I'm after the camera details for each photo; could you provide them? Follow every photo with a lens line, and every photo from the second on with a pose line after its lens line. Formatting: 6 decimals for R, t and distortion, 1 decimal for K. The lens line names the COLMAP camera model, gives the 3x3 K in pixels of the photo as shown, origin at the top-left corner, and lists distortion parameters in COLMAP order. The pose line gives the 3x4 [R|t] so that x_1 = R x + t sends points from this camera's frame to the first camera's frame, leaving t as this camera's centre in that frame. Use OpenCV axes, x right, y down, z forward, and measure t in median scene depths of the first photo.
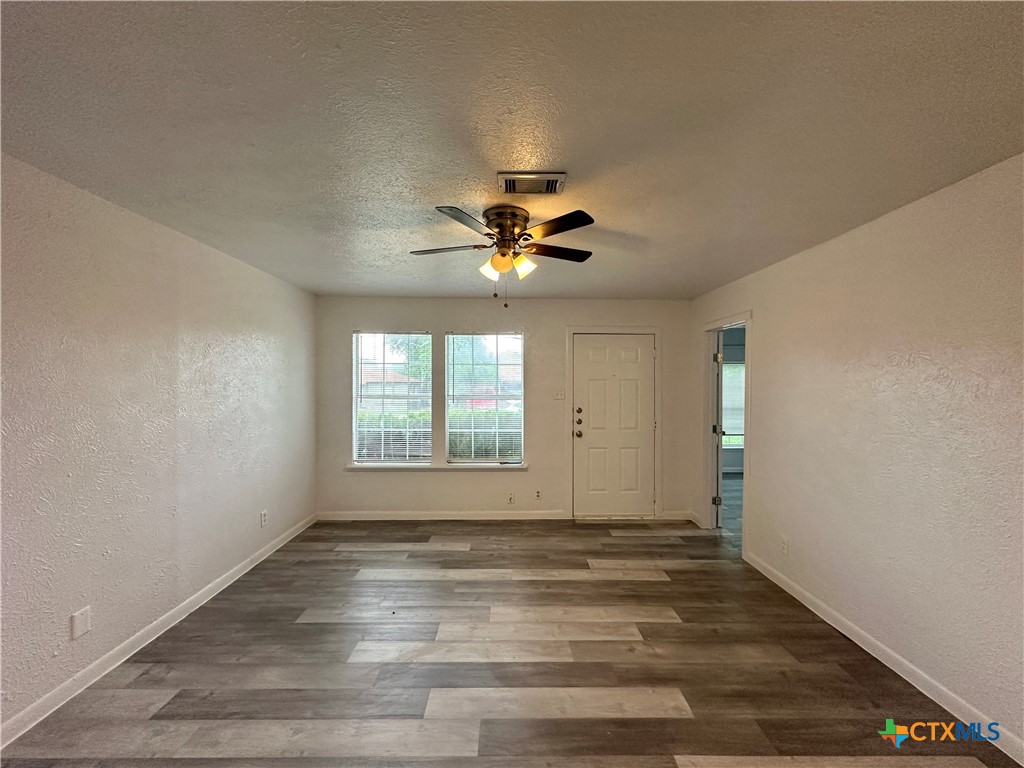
lens RADIAL K [[407.0, 0, 512.6], [0, 407.0, 385.8], [0, 0, 1]] dist [-0.001130, 0.000466]
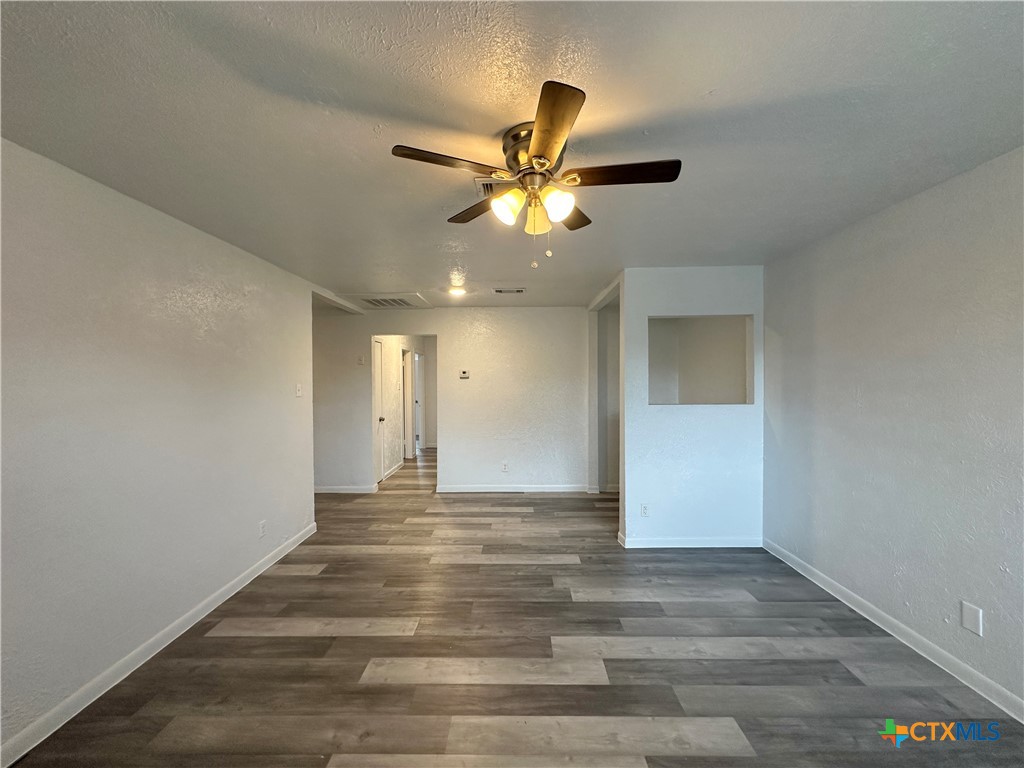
lens RADIAL K [[407.0, 0, 512.6], [0, 407.0, 385.0], [0, 0, 1]] dist [-0.001130, 0.000466]
pose [[-0.999804, 0.004080, 0.019376, 0.006673], [0.004432, 0.999826, 0.018134, 0.002281], [-0.019298, 0.018216, -0.999648, 1.089710]]
